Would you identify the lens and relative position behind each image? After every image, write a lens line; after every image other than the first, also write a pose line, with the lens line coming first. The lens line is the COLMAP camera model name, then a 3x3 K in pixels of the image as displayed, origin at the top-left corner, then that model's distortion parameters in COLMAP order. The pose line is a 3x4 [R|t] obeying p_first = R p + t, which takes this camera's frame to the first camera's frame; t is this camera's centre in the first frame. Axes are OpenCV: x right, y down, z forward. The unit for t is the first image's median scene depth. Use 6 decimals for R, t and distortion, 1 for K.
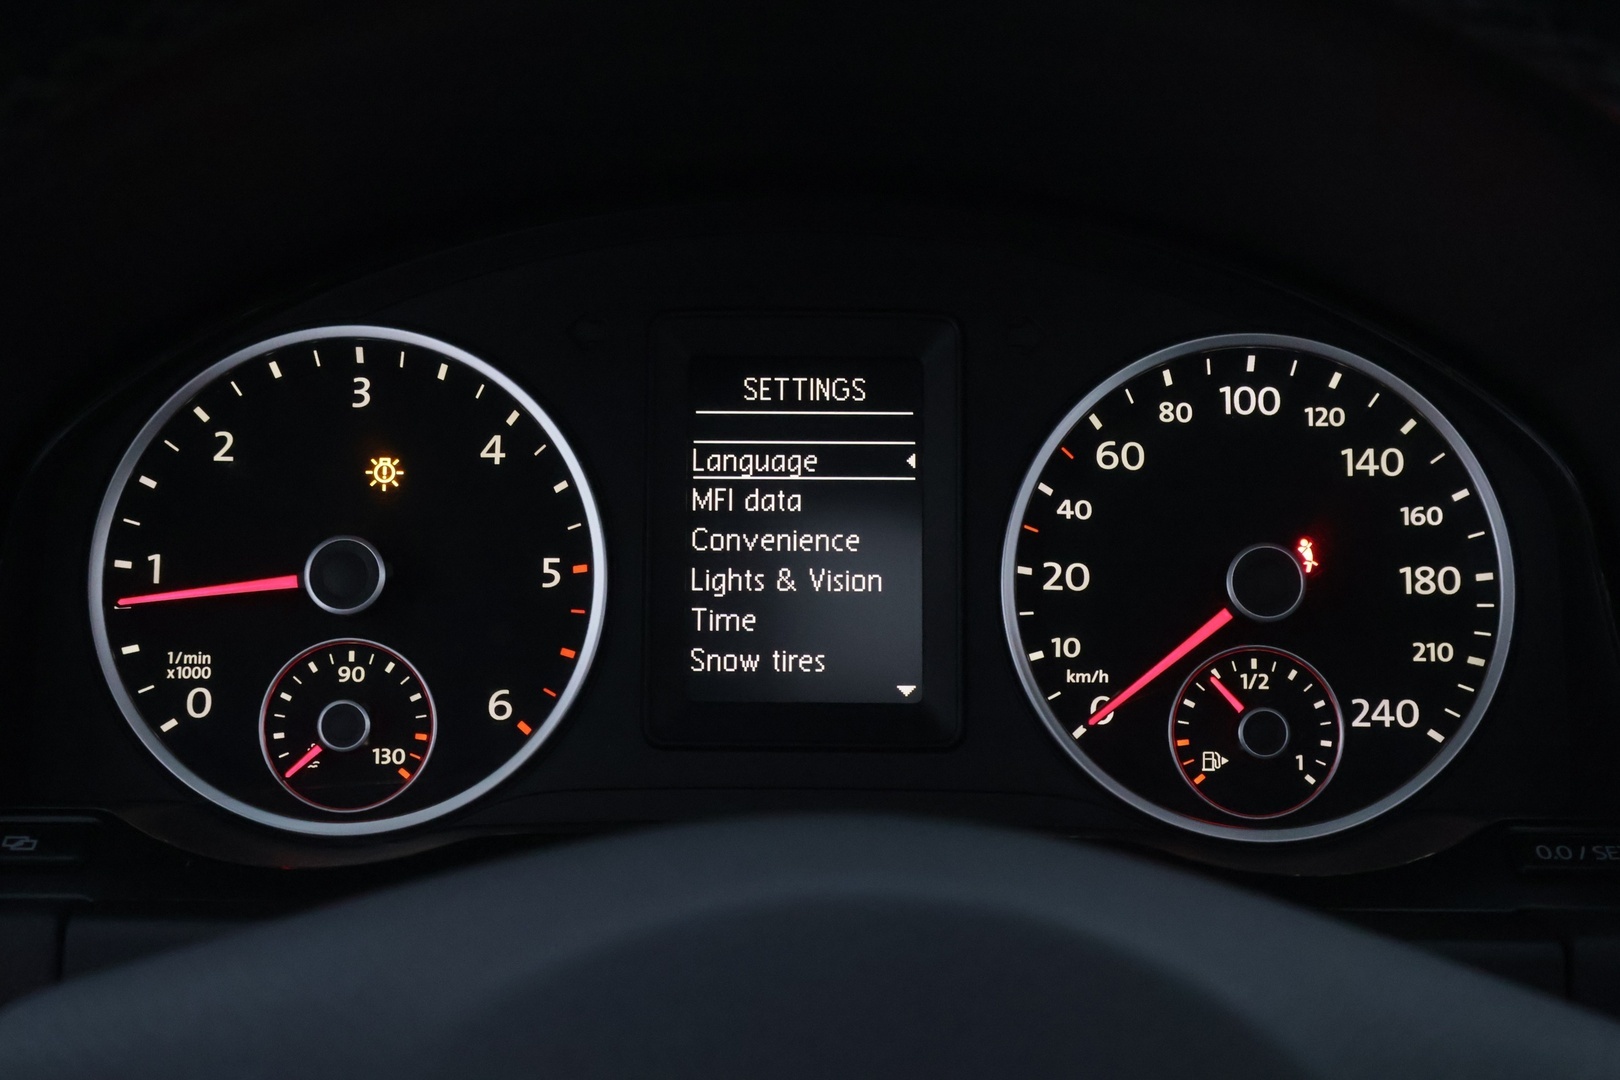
lens RADIAL K [[2183.9, 0, 805.1], [0, 2183.9, 535.8], [0, 0, 1]] dist [-0.030231, 0.000000]
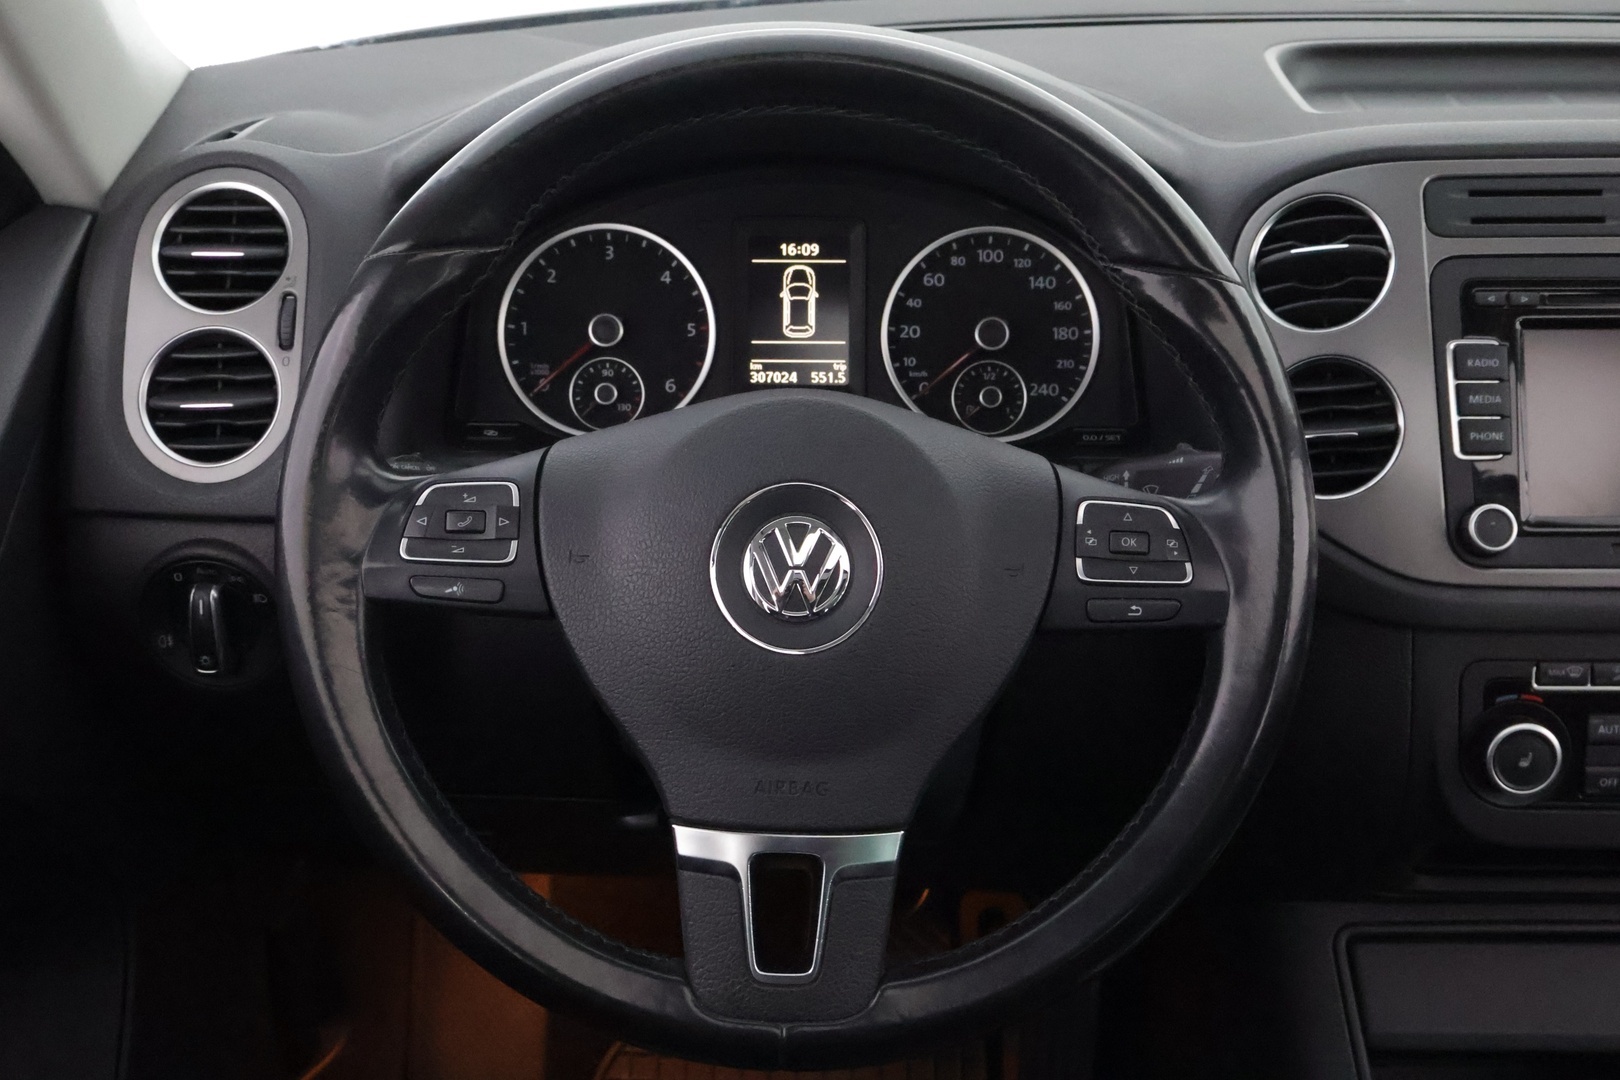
lens RADIAL K [[1857.0, 0, 814.2], [0, 1857.0, 540.2], [0, 0, 1]] dist [-0.014993, 0.000000]
pose [[0.999940, 0.000883, -0.010957, 0.038778], [0.000255, 0.994637, 0.103427, 0.035274], [0.010990, -0.103424, 0.994577, -1.015460]]
